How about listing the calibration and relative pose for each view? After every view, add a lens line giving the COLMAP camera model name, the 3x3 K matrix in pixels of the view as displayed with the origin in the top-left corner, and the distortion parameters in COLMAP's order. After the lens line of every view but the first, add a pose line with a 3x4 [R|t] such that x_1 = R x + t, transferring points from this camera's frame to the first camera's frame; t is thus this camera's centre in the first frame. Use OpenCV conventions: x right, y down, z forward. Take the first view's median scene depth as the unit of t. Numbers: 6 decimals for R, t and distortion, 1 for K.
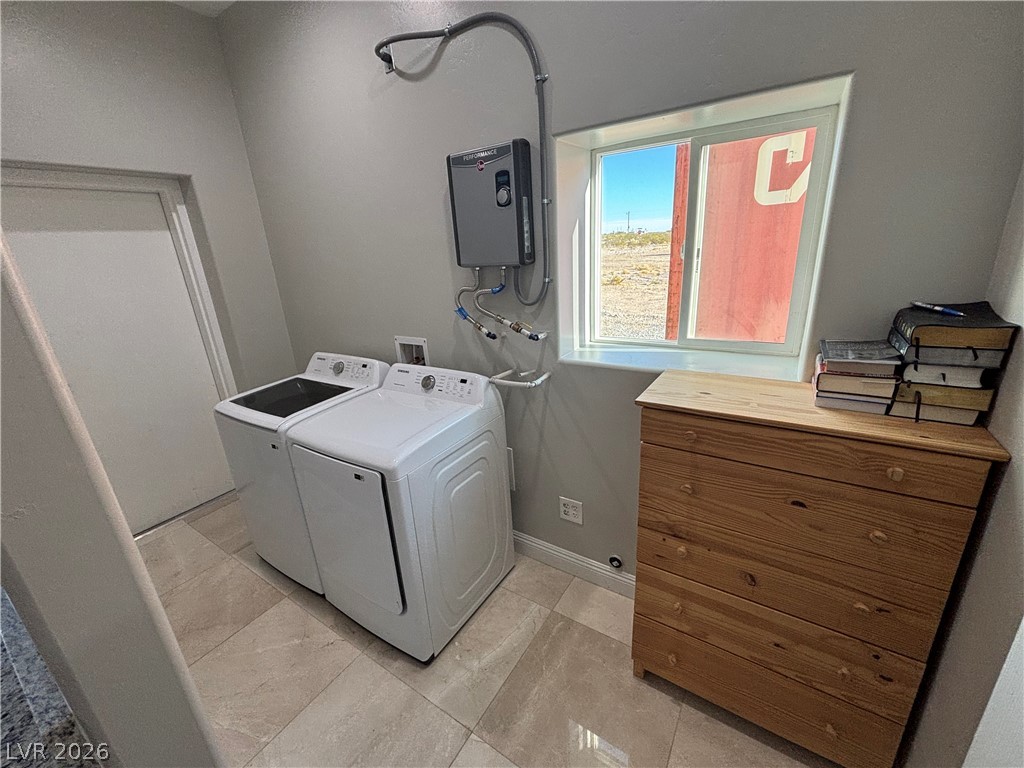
lens RADIAL K [[417.3, 0, 515.8], [0, 417.3, 379.6], [0, 0, 1]] dist [0.000191, -0.000103]
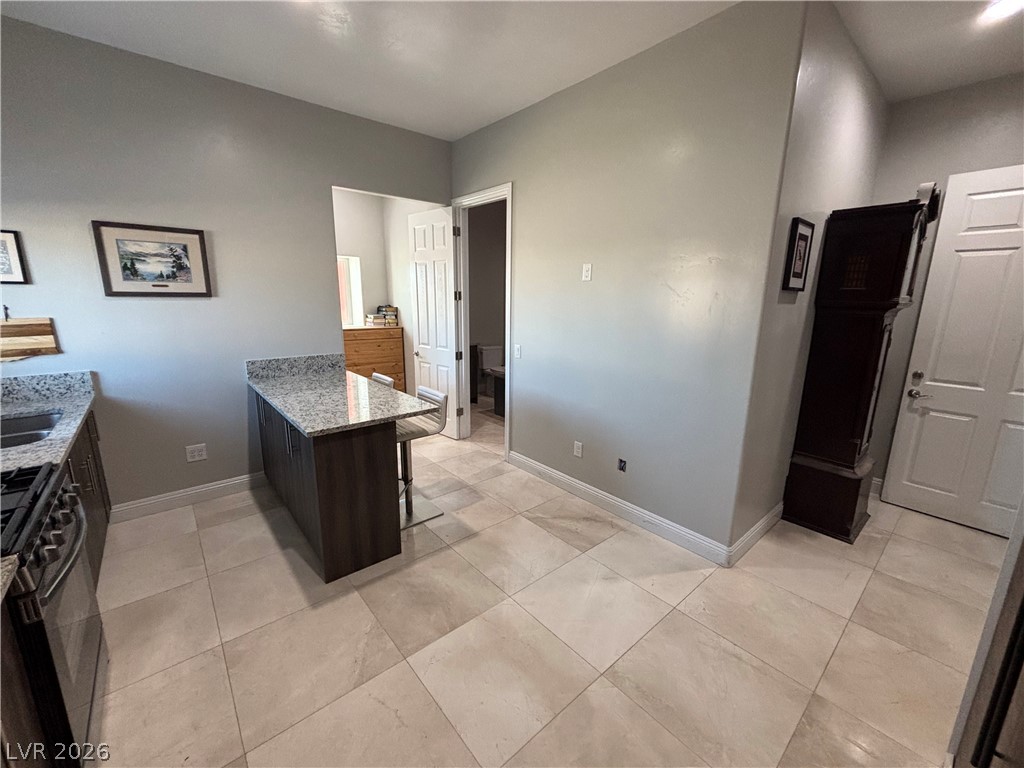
lens RADIAL K [[413.6, 0, 509.0], [0, 413.6, 383.4], [0, 0, 1]] dist [0.001715, -0.000246]
pose [[0.286159, -0.144284, 0.947257, -2.361277], [0.269147, 0.960899, 0.065055, 0.561347], [-0.919605, 0.236335, 0.313803, -1.188776]]
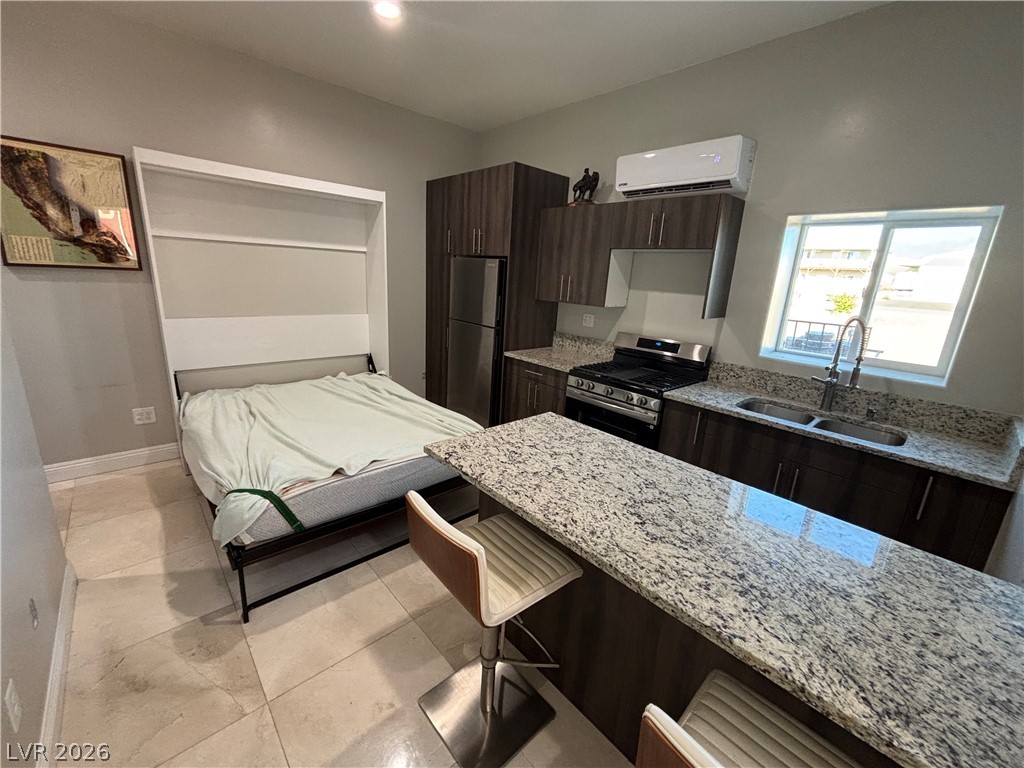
lens RADIAL K [[413.6, 0, 509.0], [0, 413.6, 383.4], [0, 0, 1]] dist [0.001715, -0.000246]
pose [[-0.258867, 0.290539, -0.921181, -0.073322], [-0.339191, 0.865611, 0.368330, 0.088085], [0.904399, 0.407805, -0.125531, -0.151052]]
